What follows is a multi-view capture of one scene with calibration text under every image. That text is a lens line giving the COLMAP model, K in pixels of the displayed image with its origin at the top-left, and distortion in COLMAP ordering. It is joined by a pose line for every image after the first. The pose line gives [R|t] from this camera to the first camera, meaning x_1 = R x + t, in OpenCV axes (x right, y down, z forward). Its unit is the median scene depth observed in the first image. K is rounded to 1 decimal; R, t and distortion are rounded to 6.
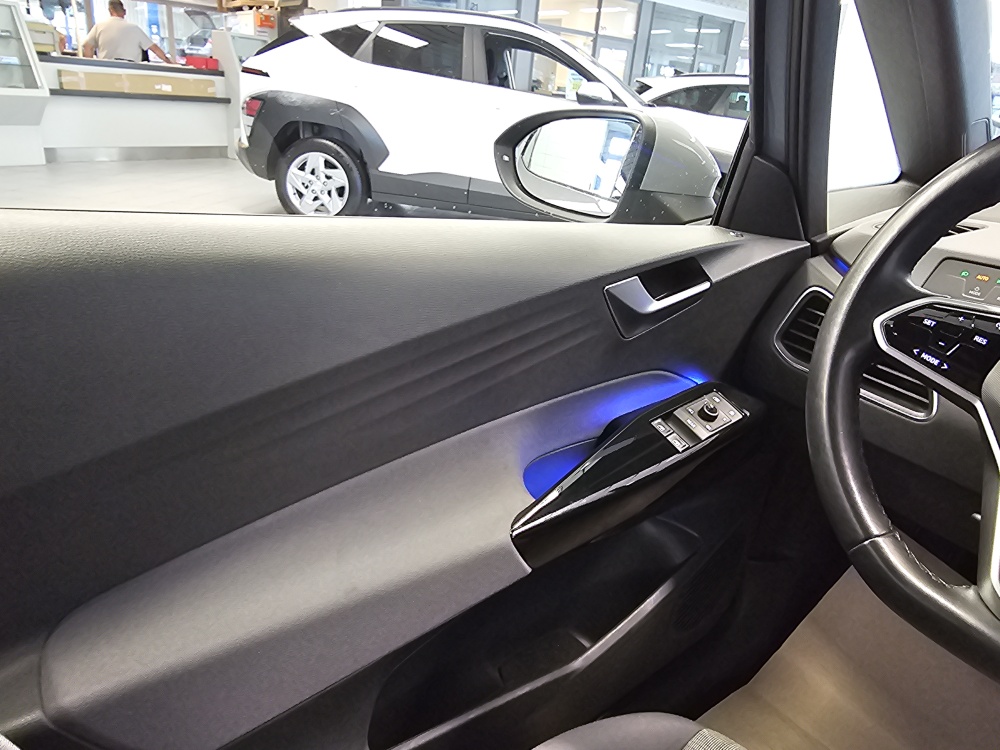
lens RADIAL K [[680.4, 0, 500.0], [0, 680.4, 375.0], [0, 0, 1]] dist [0.003758, 0.000104]
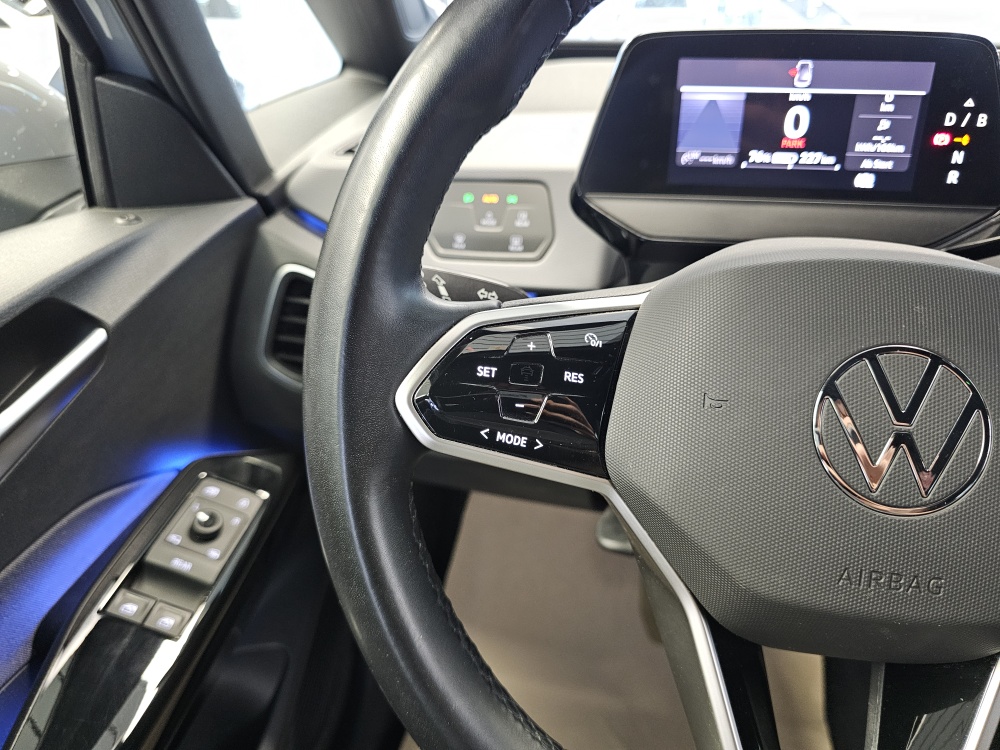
lens RADIAL K [[709.2, 0, 503.0], [0, 709.2, 363.1], [0, 0, 1]] dist [0.022623, -0.057050]
pose [[0.746045, -0.382427, 0.545129, 0.219096], [0.325630, 0.923603, 0.202294, -0.117092], [-0.580845, 0.026590, 0.813579, 0.348479]]
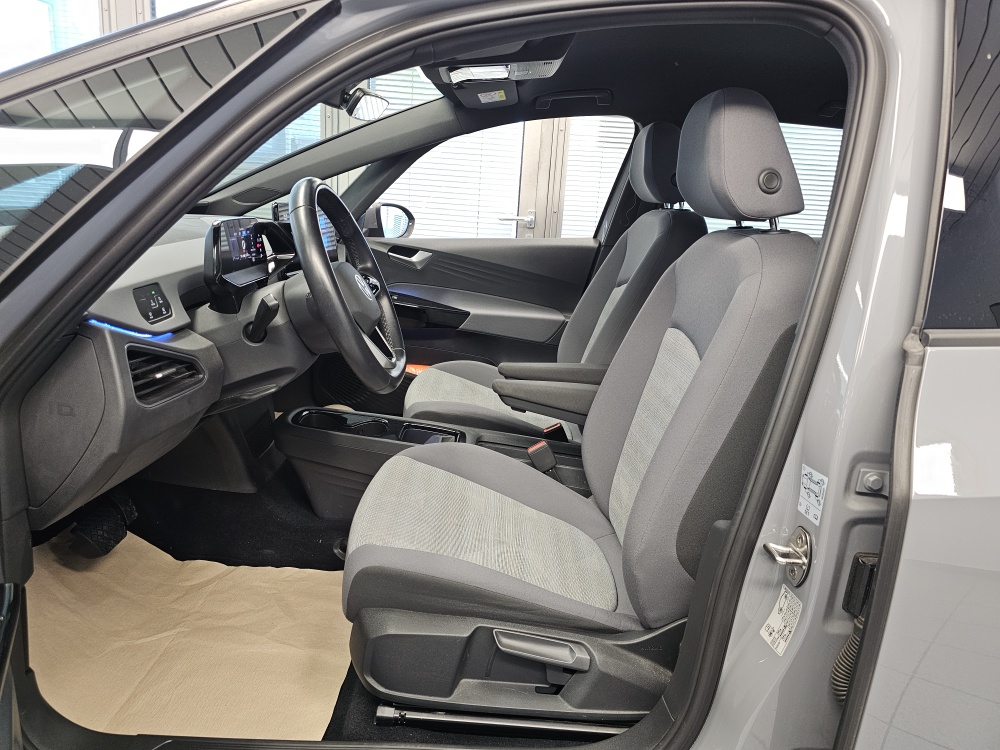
lens RADIAL K [[675.8, 0, 497.6], [0, 675.8, 360.5], [0, 0, 1]] dist [0.063419, -0.074015]
pose [[-0.772106, -0.284130, 0.568438, -0.722232], [0.114096, 0.817970, 0.563832, -0.712213], [-0.625167, 0.500195, -0.599142, 1.349753]]
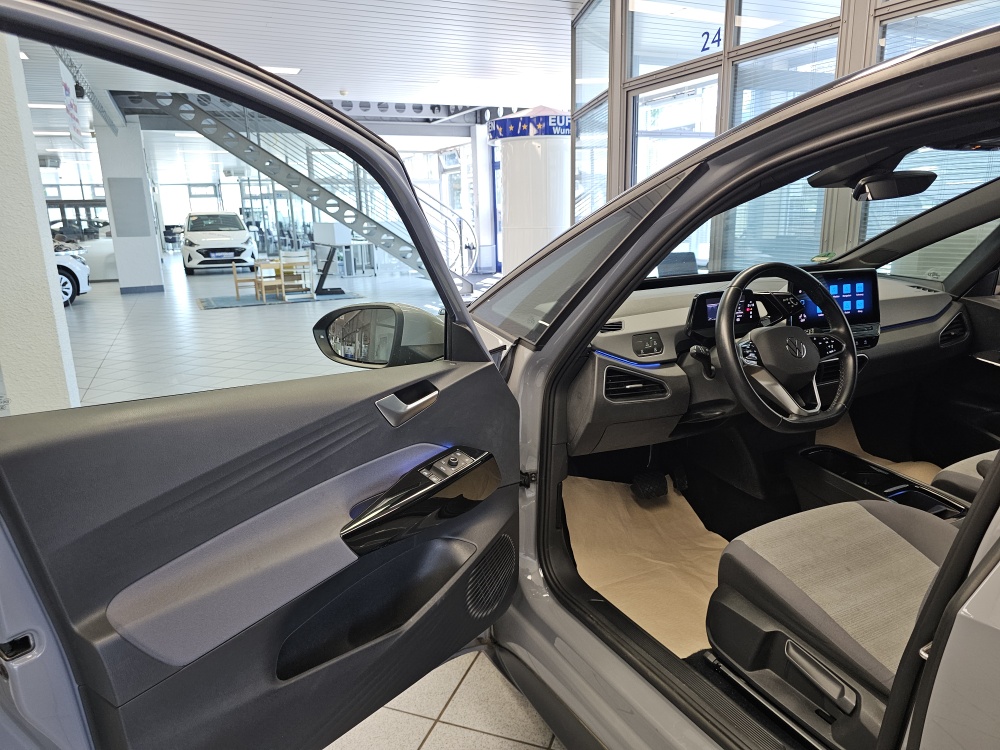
lens RADIAL K [[669.9, 0, 497.7], [0, 669.9, 375.2], [0, 0, 1]] dist [0.053676, -0.059992]
pose [[0.206873, -0.321458, 0.924050, -1.568420], [0.419722, 0.882313, 0.212972, -0.704243], [-0.883763, 0.343786, 0.317450, 0.667942]]
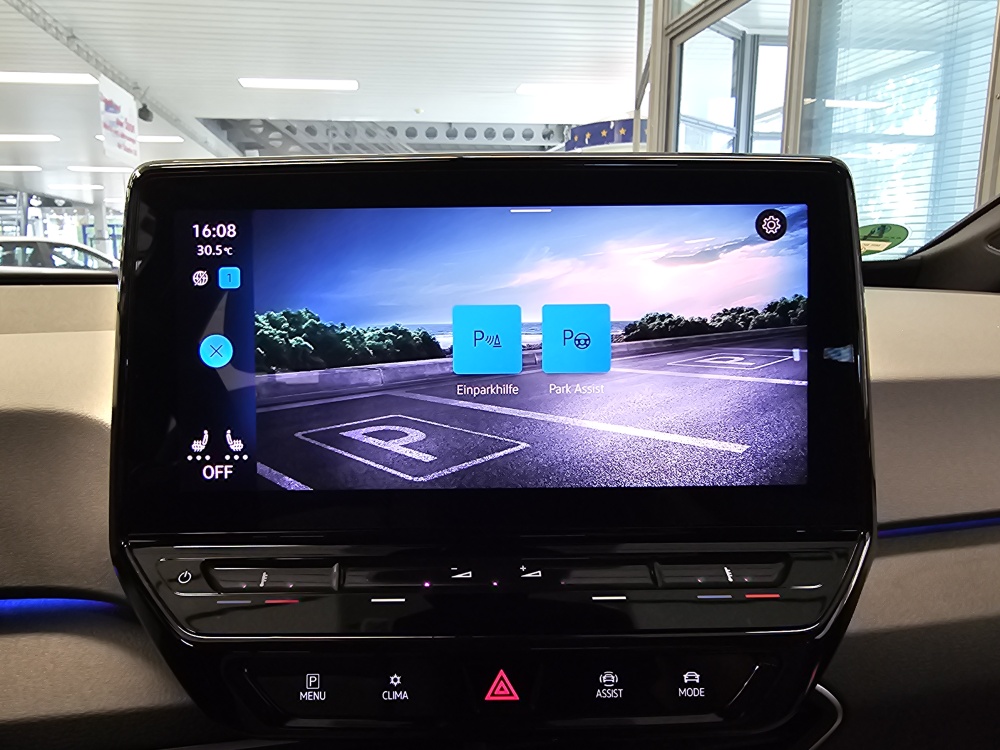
lens RADIAL K [[687.3, 0, 437.0], [0, 687.3, 365.3], [0, 0, 1]] dist [0.002328, -0.002130]
pose [[0.498982, -0.222238, 0.837632, 0.694329], [0.380947, 0.924415, 0.018330, 0.073212], [-0.778393, 0.309947, 0.545927, 0.098909]]
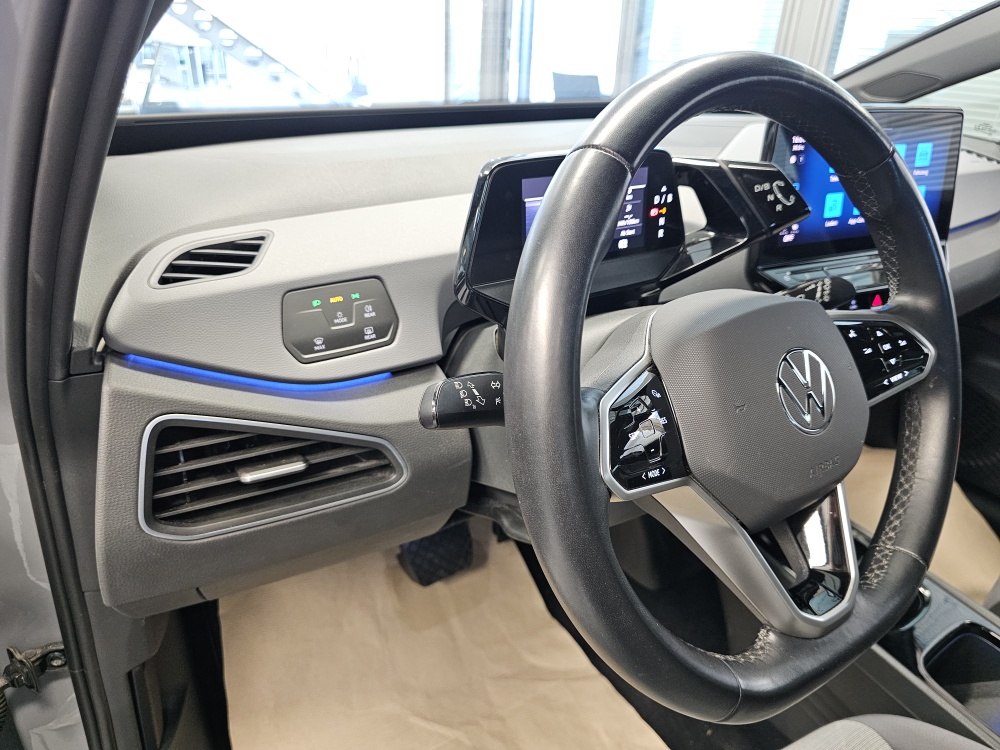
lens RADIAL K [[687.2, 0, 502.6], [0, 687.2, 372.0], [0, 0, 1]] dist [0.004137, -0.000538]
pose [[0.085465, -0.521769, 0.848795, 0.007049], [0.356458, 0.811537, 0.462974, -0.336007], [-0.930394, 0.262992, 0.255347, 0.576351]]
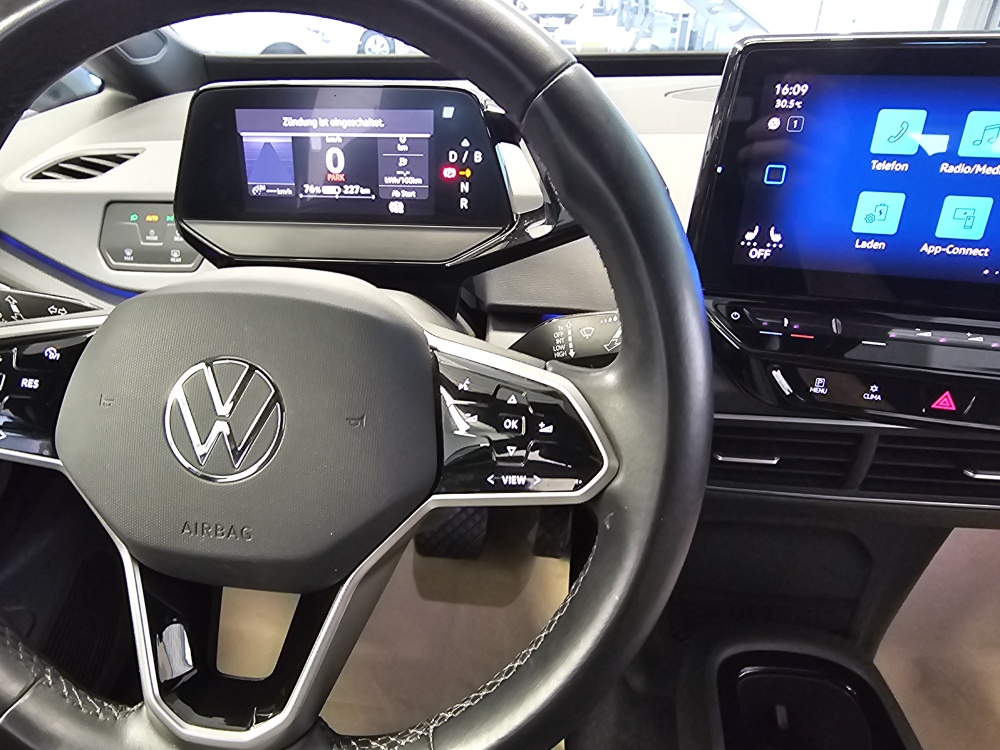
lens RADIAL K [[687.3, 0, 437.0], [0, 687.3, 365.3], [0, 0, 1]] dist [0.002328, -0.002130]
pose [[0.721621, -0.418527, 0.551451, 0.378143], [0.340082, 0.908134, 0.244207, -0.059561], [-0.602999, 0.011314, 0.797662, 0.111002]]
